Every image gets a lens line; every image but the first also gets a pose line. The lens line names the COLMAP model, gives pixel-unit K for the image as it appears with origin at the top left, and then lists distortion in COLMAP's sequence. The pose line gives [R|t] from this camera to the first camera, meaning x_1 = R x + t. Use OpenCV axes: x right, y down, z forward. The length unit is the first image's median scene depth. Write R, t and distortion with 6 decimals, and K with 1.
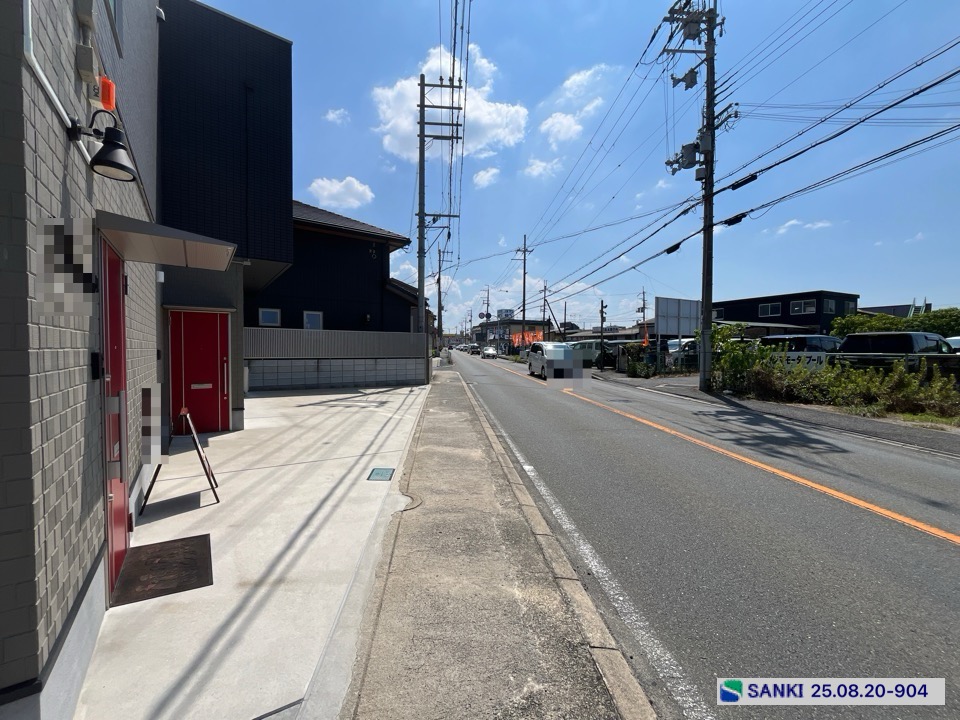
lens RADIAL K [[391.5, 0, 479.6], [0, 391.5, 362.1], [0, 0, 1]] dist [-0.001973, 0.000445]
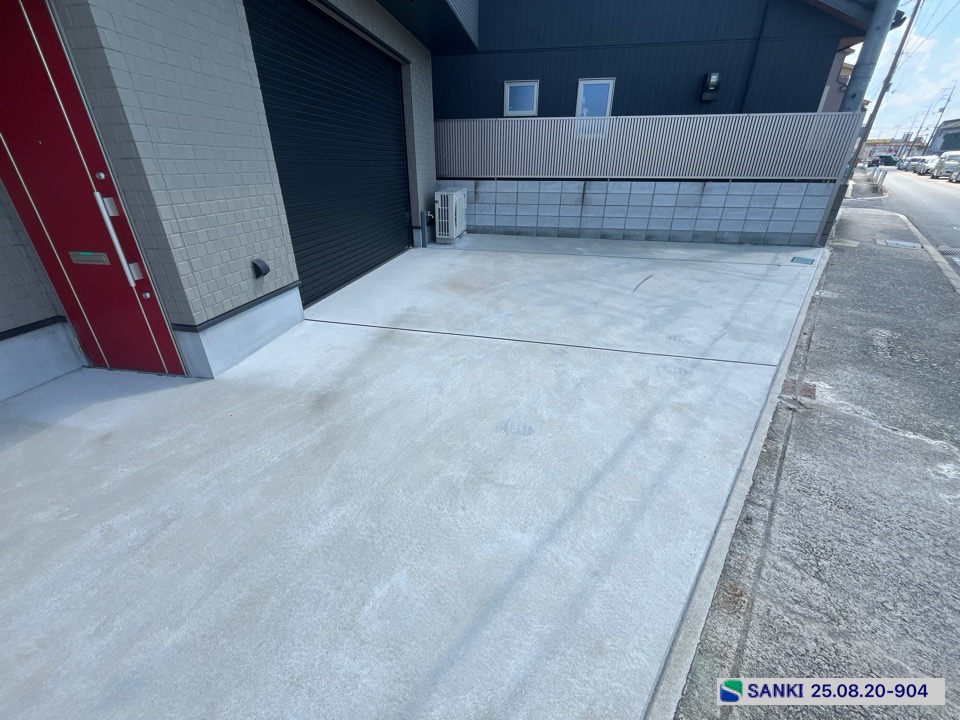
lens RADIAL K [[391.5, 0, 477.1], [0, 391.5, 361.0], [0, 0, 1]] dist [-0.001973, 0.000445]
pose [[0.693404, 0.314232, -0.648421, -0.086058], [-0.018040, 0.907187, 0.420341, -0.005707], [0.720323, -0.279769, 0.634715, 0.466895]]
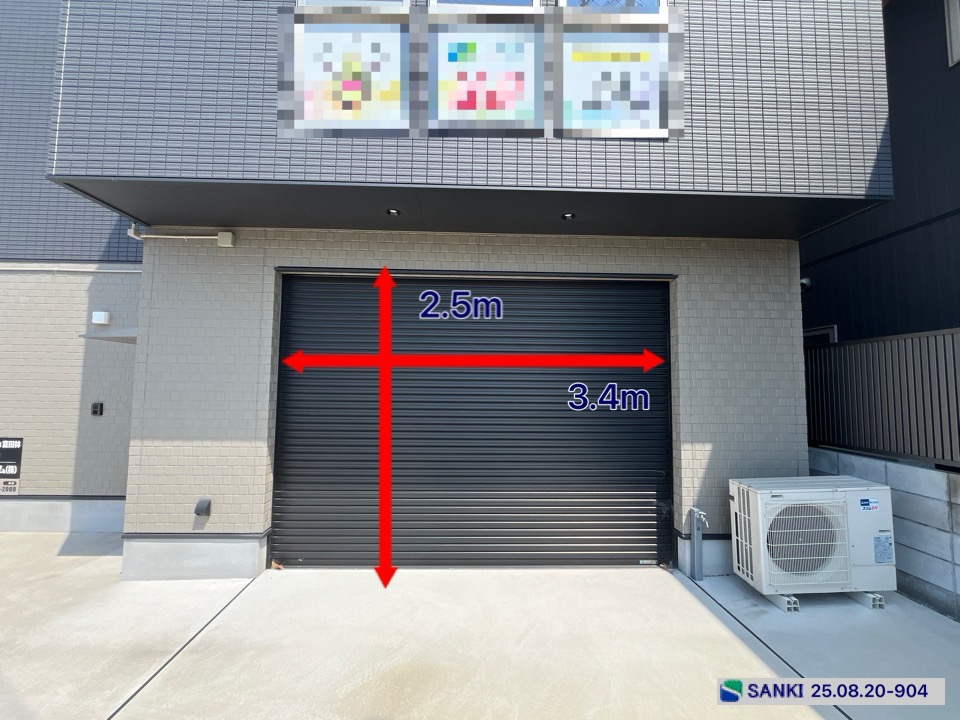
lens RADIAL K [[391.5, 0, 484.0], [0, 391.5, 359.4], [0, 0, 1]] dist [-0.001973, 0.000445]
pose [[-0.568436, -0.062294, -0.820366, -0.220572], [-0.039163, 0.998048, -0.048651, -0.043973], [0.821795, 0.004473, -0.569766, 0.803739]]
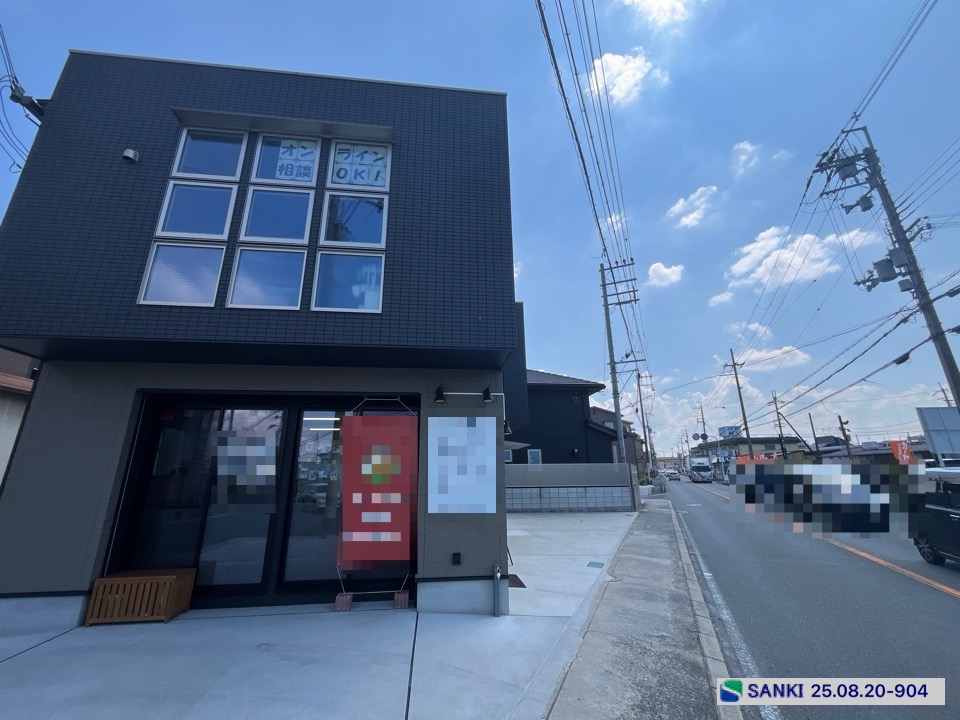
lens RADIAL K [[391.5, 0, 476.3], [0, 391.5, 361.0], [0, 0, 1]] dist [-0.001973, 0.000445]
pose [[0.869404, -0.153198, -0.469751, 0.067980], [-0.001427, 0.949936, -0.312440, -0.000760], [0.494099, 0.272307, 0.825660, -0.263223]]
